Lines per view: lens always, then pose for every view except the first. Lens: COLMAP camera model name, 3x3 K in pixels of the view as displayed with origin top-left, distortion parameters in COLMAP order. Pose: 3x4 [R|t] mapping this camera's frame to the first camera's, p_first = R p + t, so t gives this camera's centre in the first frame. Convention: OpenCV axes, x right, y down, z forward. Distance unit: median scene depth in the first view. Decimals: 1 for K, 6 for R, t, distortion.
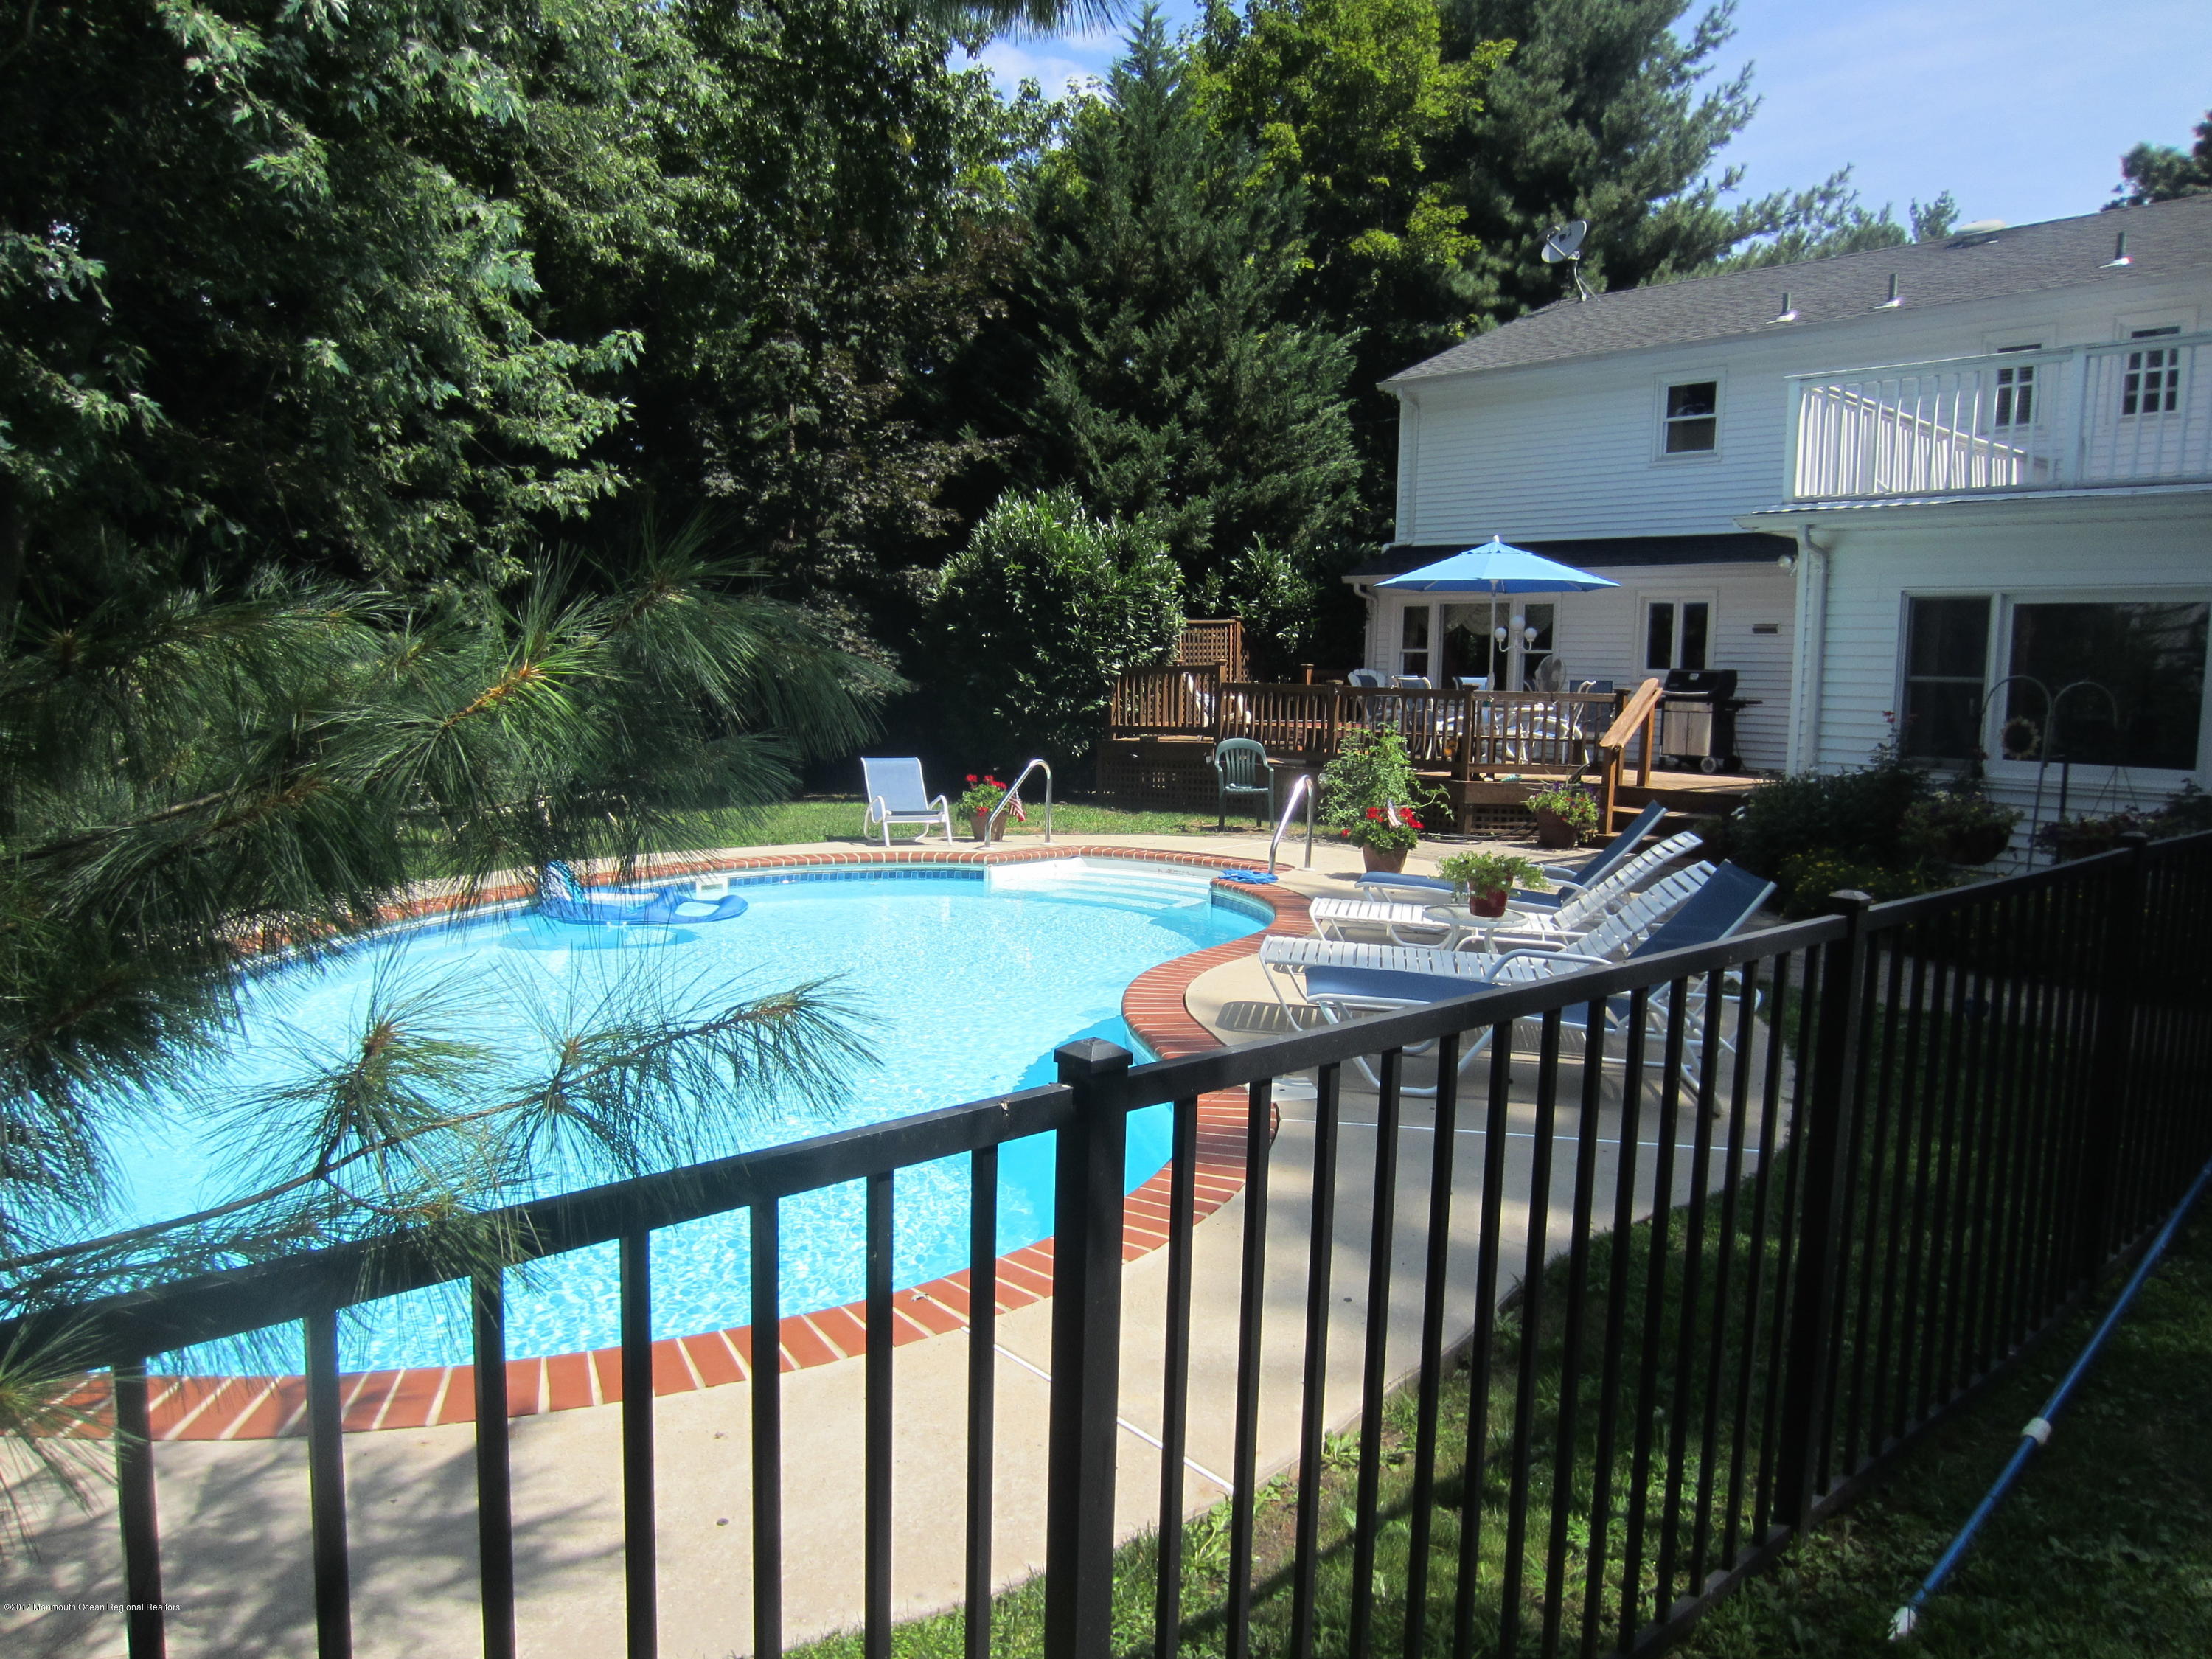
lens RADIAL K [[1570.7, 0, 1106.0], [0, 1570.7, 829.5], [0, 0, 1]] dist [-0.038047, 0.022414]
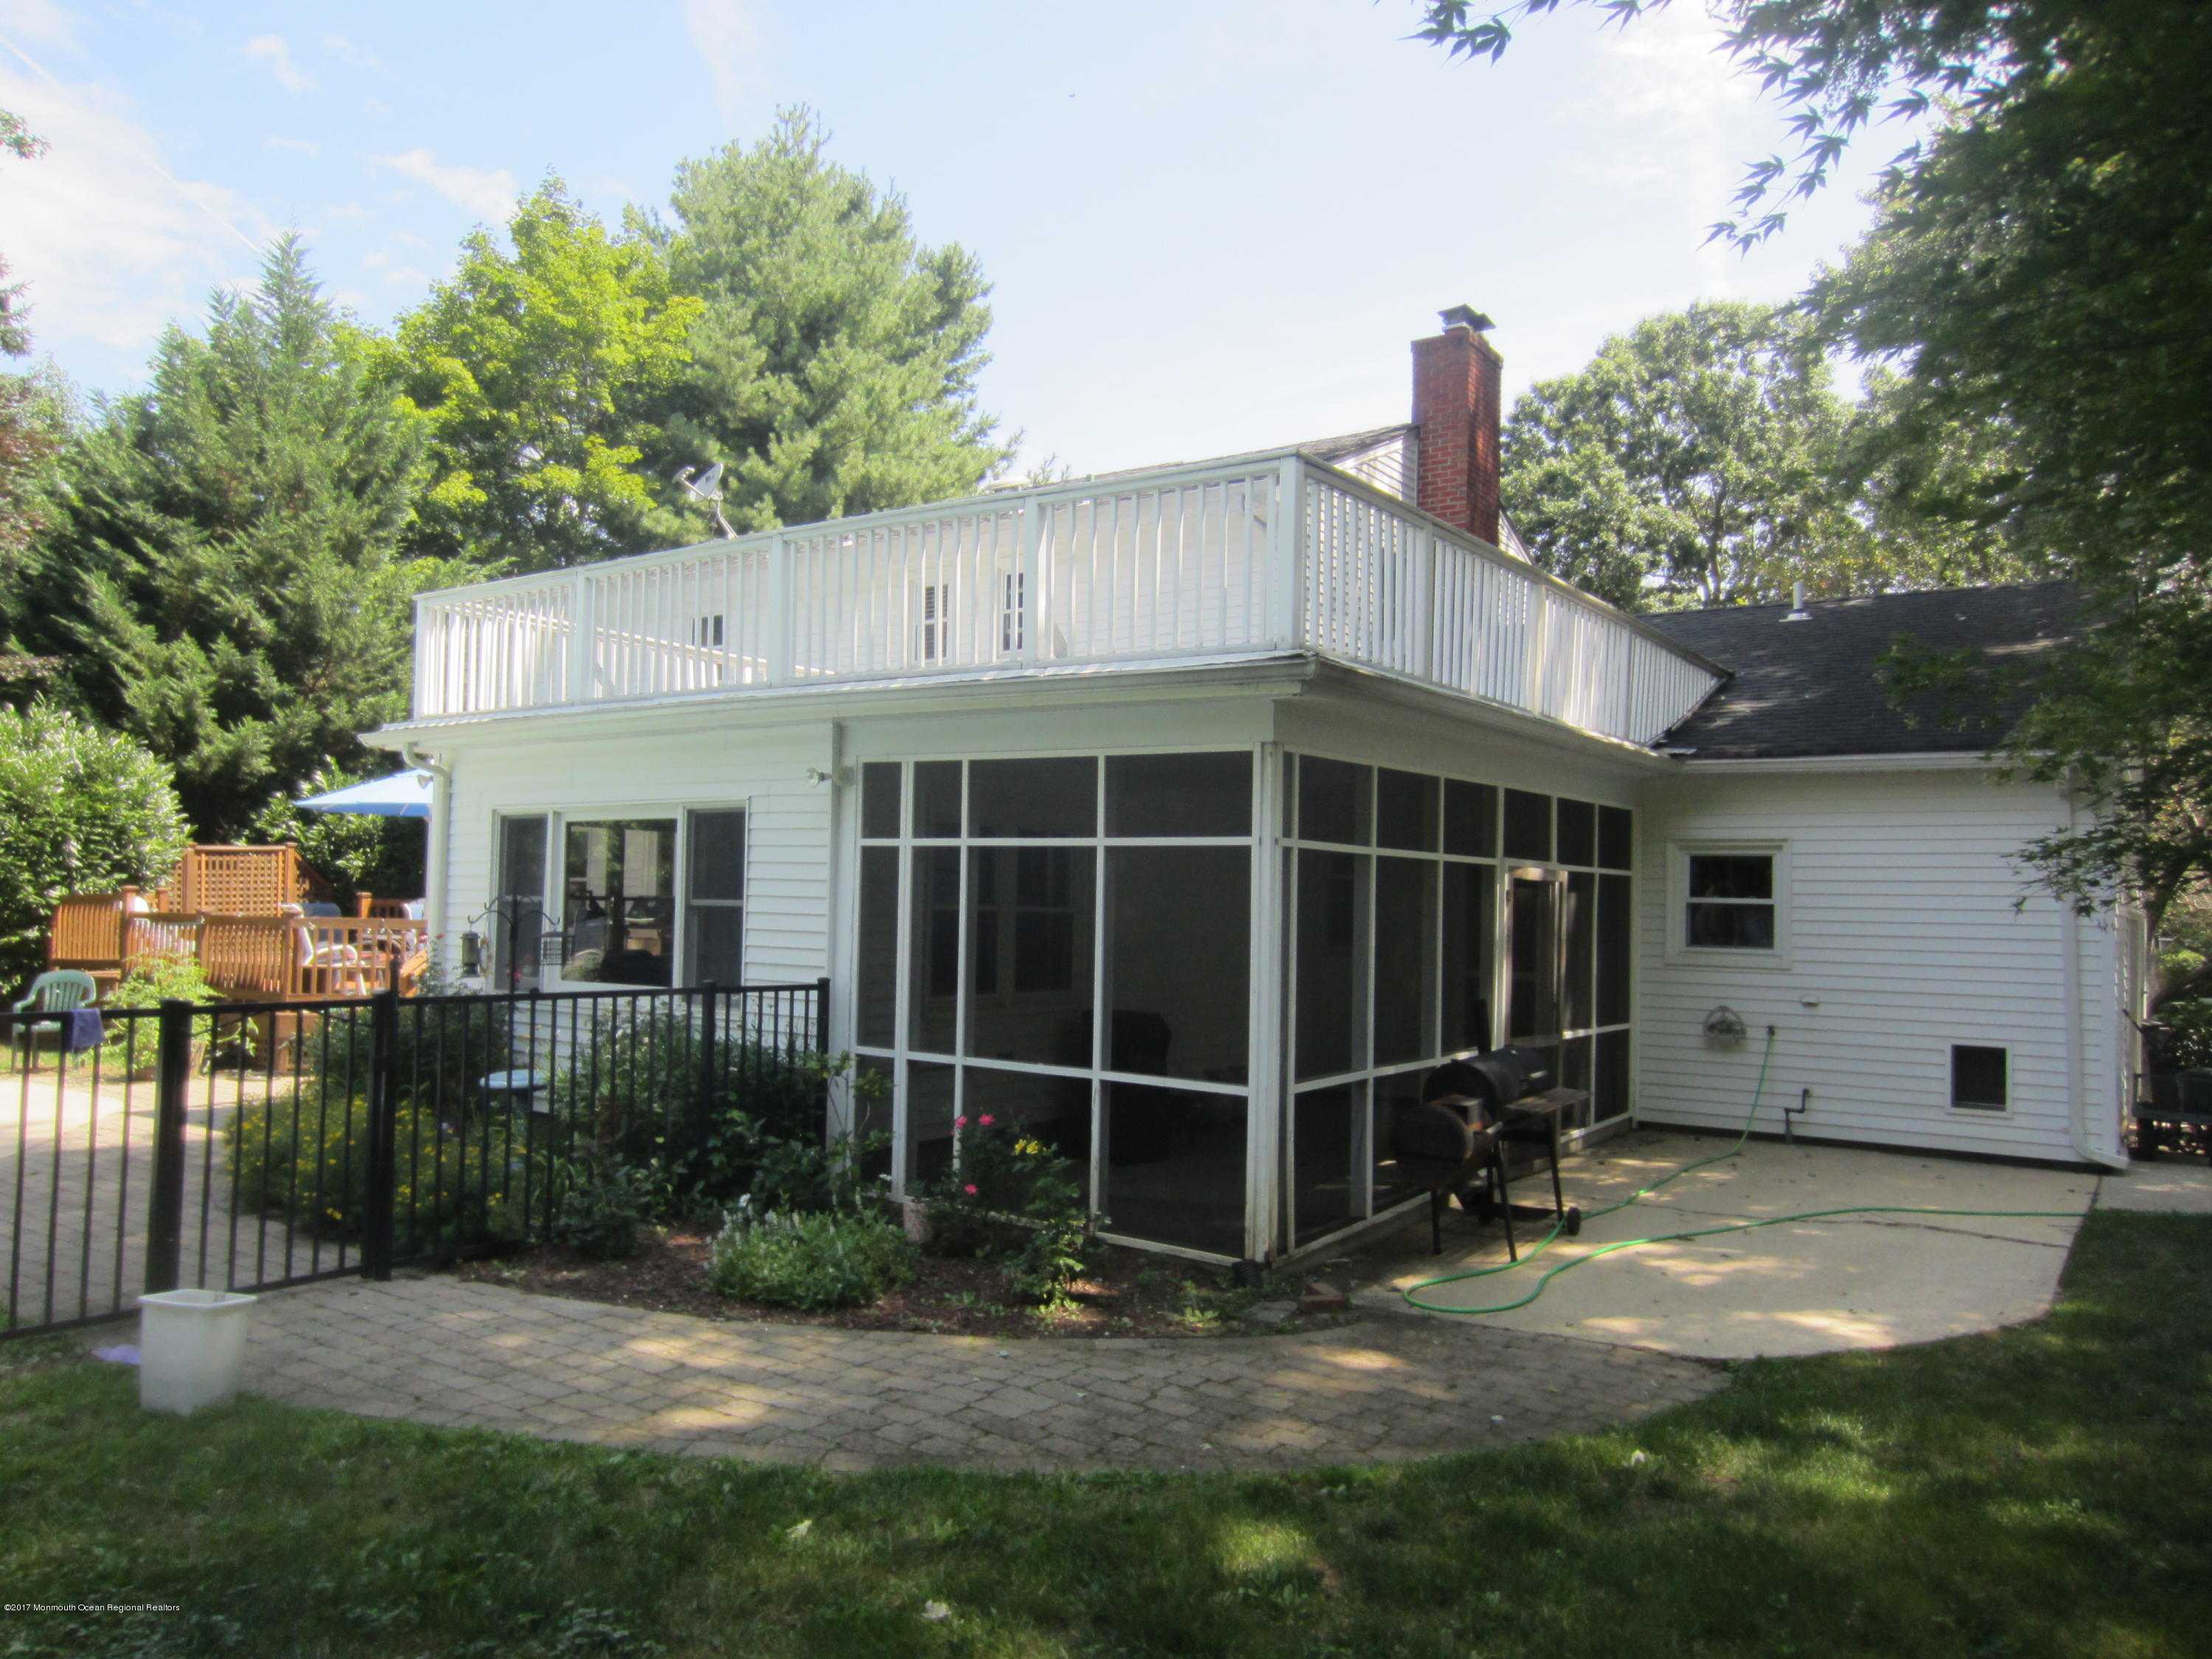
lens RADIAL K [[1560.6, 0, 1106.0], [0, 1560.6, 829.5], [0, 0, 1]] dist [-0.029553, 0.010946]
pose [[0.974489, 0.005498, 0.224368, 0.349820], [0.028109, 0.988839, -0.146316, 0.006901], [-0.222668, 0.148890, 0.963458, -0.014146]]
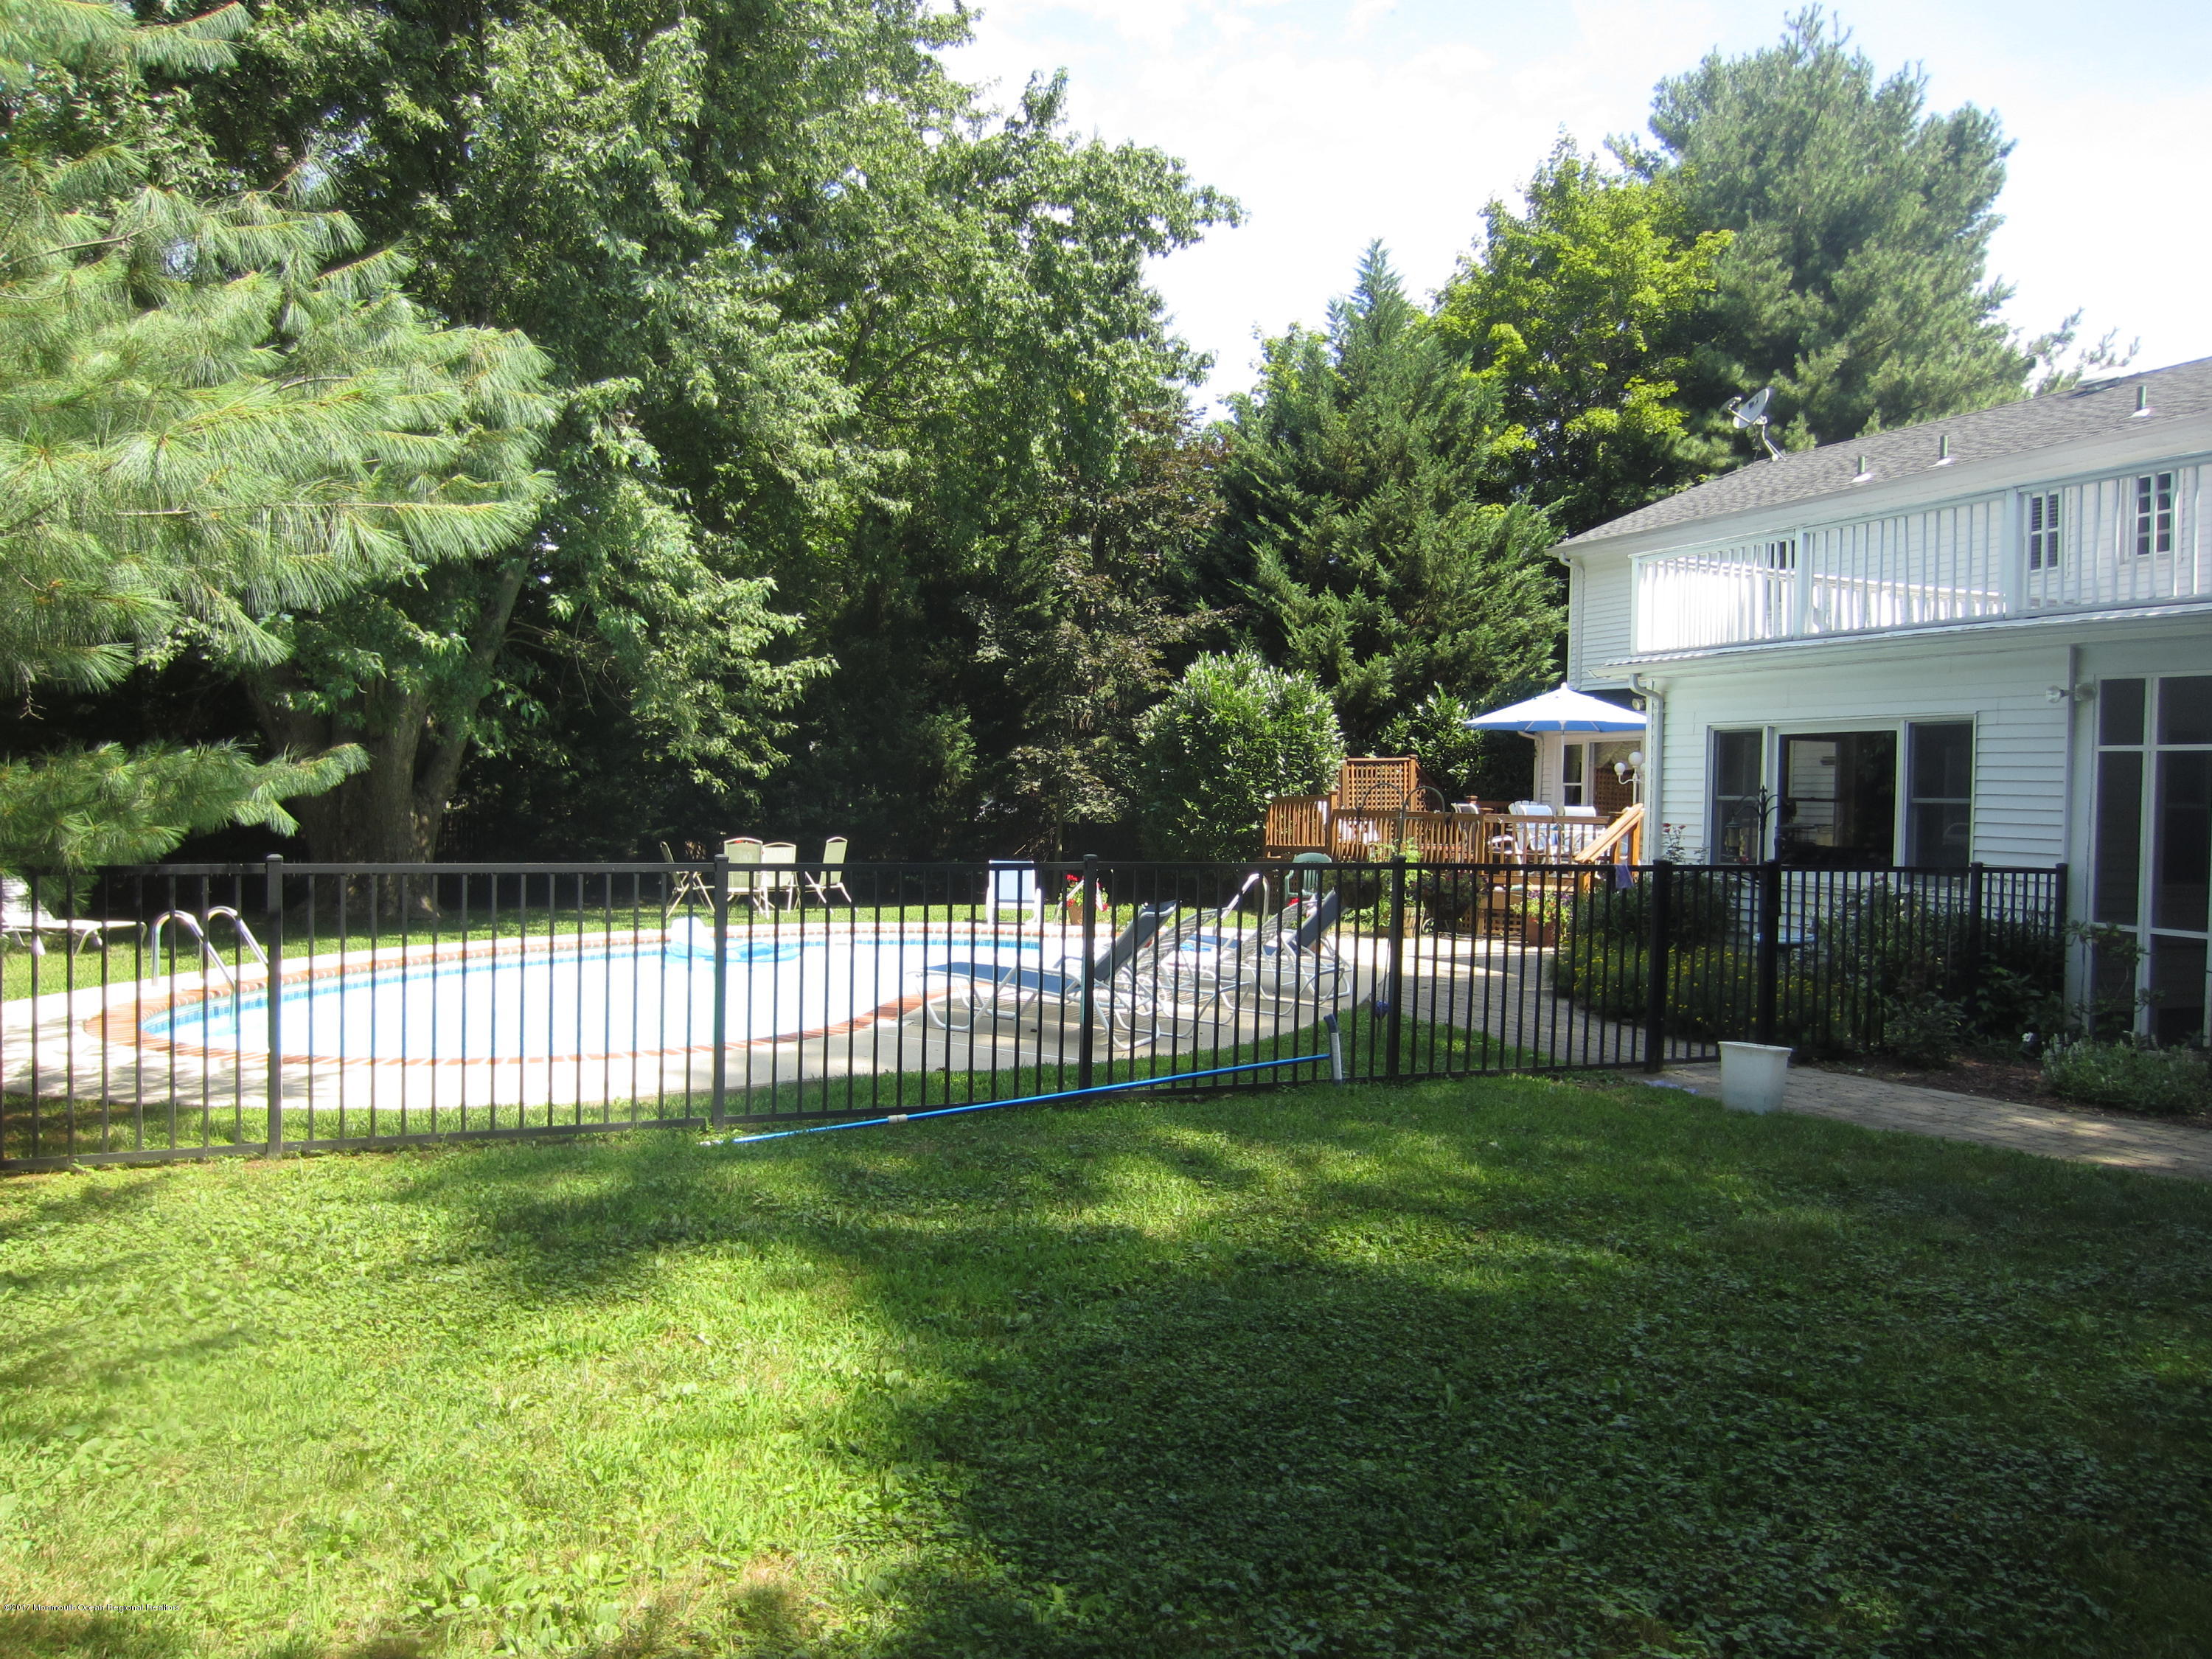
lens RADIAL K [[1568.8, 0, 1106.0], [0, 1568.8, 829.5], [0, 0, 1]] dist [-0.039551, 0.005459]
pose [[0.945336, 0.005135, -0.326057, 0.243433], [-0.034969, 0.995707, -0.085704, 0.024808], [0.324217, 0.092421, 0.941457, -0.149811]]
